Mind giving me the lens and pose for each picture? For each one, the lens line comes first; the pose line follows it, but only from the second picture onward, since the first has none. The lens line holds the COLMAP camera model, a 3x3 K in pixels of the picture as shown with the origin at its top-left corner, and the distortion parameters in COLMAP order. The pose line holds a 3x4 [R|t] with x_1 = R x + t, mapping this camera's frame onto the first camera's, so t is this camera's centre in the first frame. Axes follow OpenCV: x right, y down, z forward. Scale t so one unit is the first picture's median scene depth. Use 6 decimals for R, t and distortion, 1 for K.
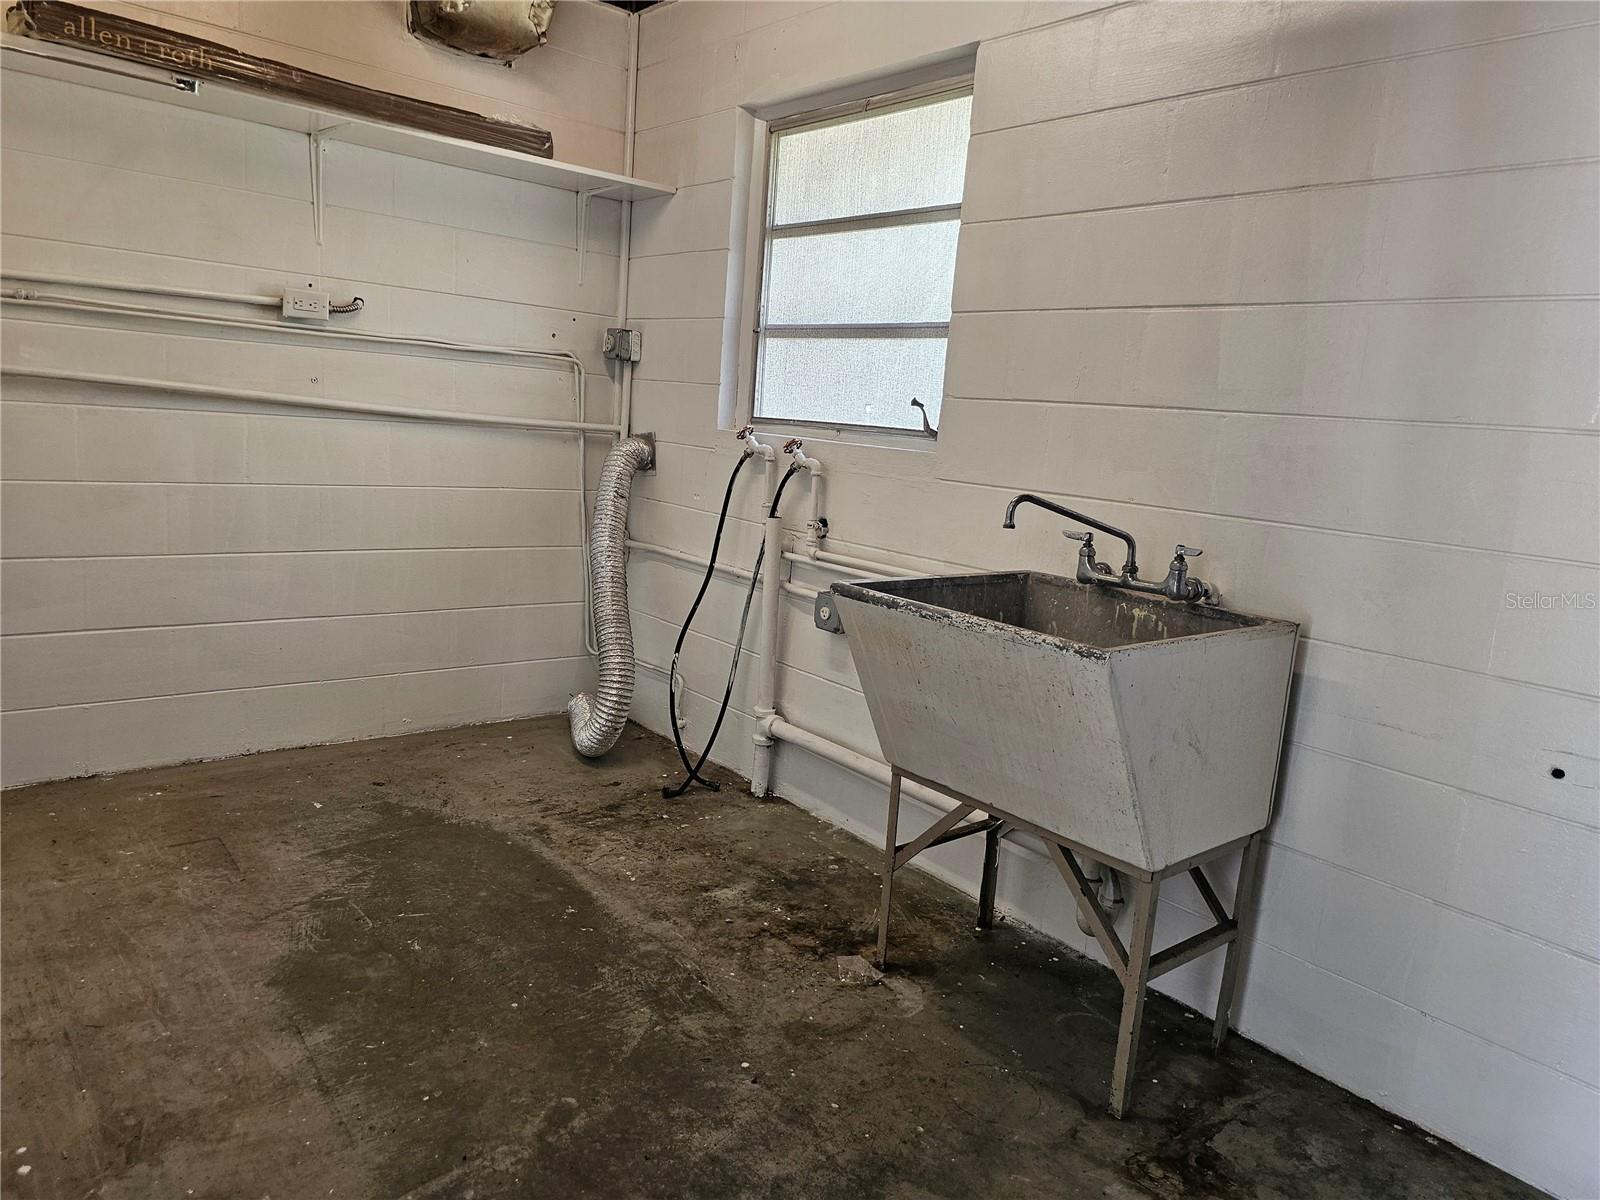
lens RADIAL K [[1078.3, 0, 799.2], [0, 1078.3, 601.2], [0, 0, 1]] dist [0.052672, -0.030100]
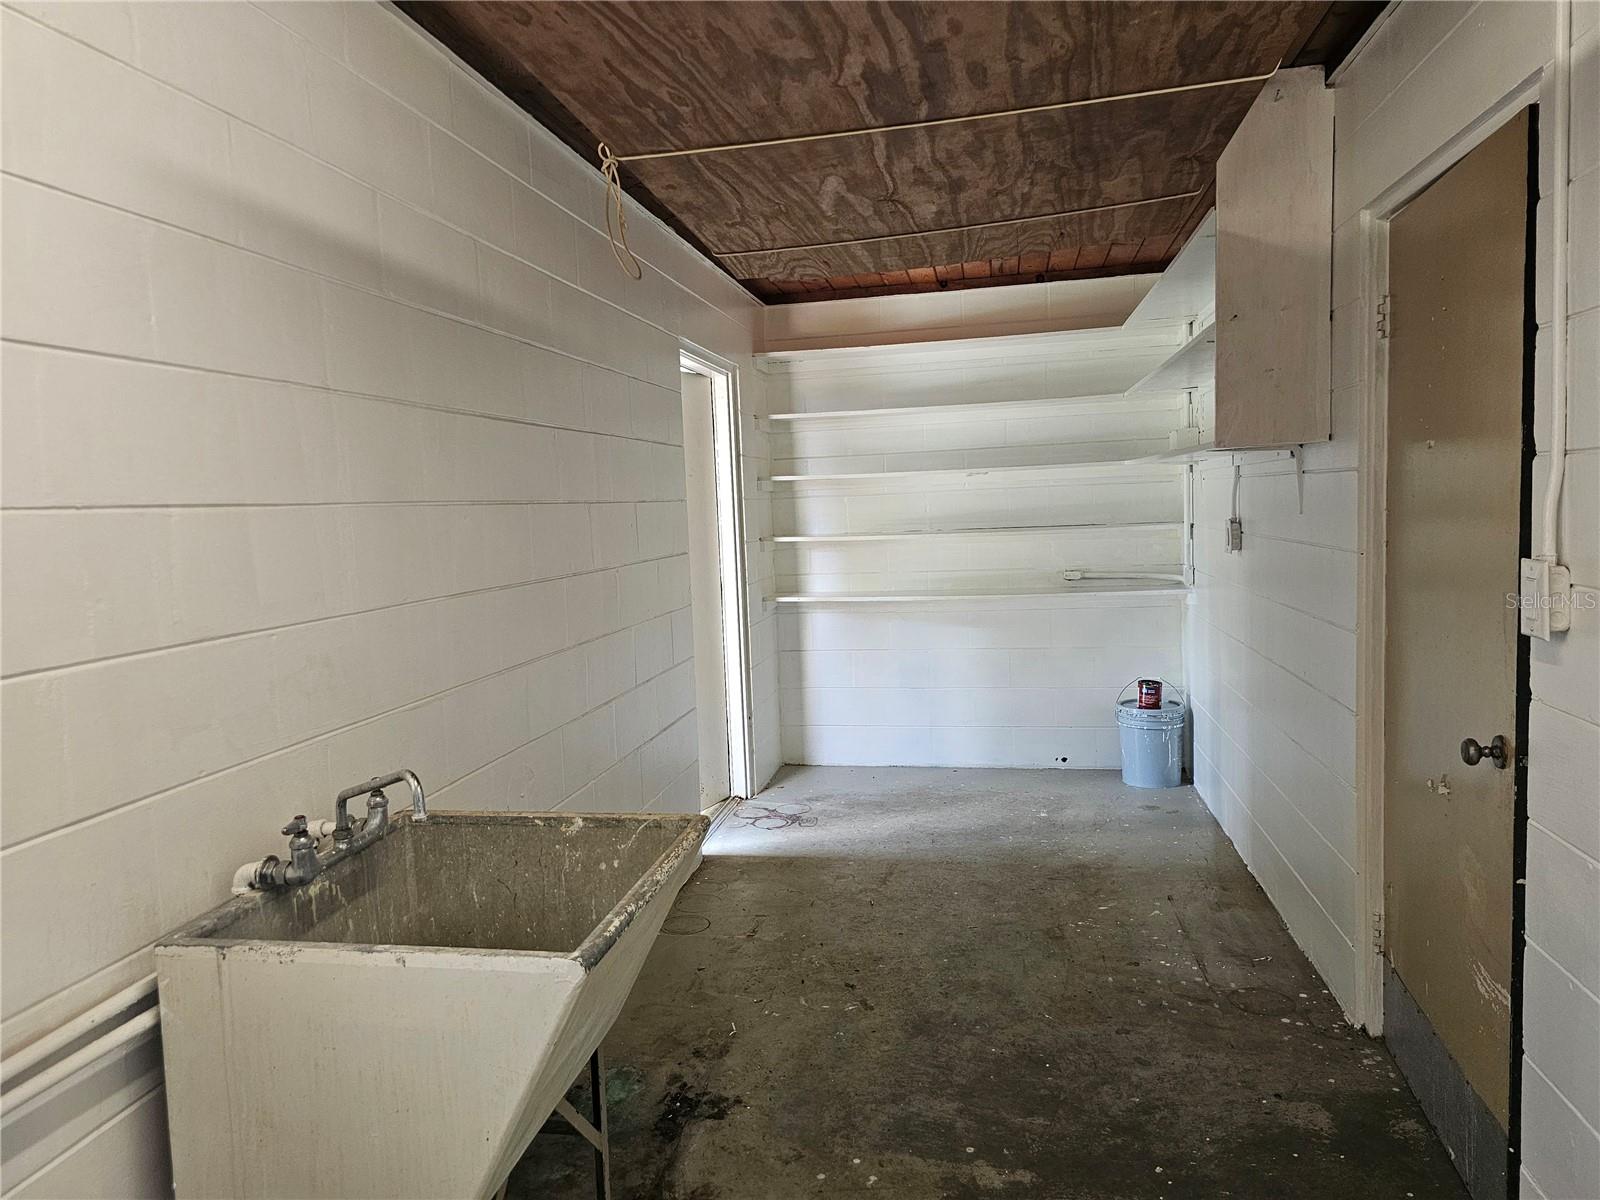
lens RADIAL K [[1078.3, 0, 798.8], [0, 1078.3, 599.0], [0, 0, 1]] dist [0.052672, -0.030100]
pose [[-0.630098, -0.115658, 0.767854, -0.493464], [0.132046, 0.958484, 0.252728, -0.346635], [-0.765206, 0.260636, -0.588667, 1.148220]]
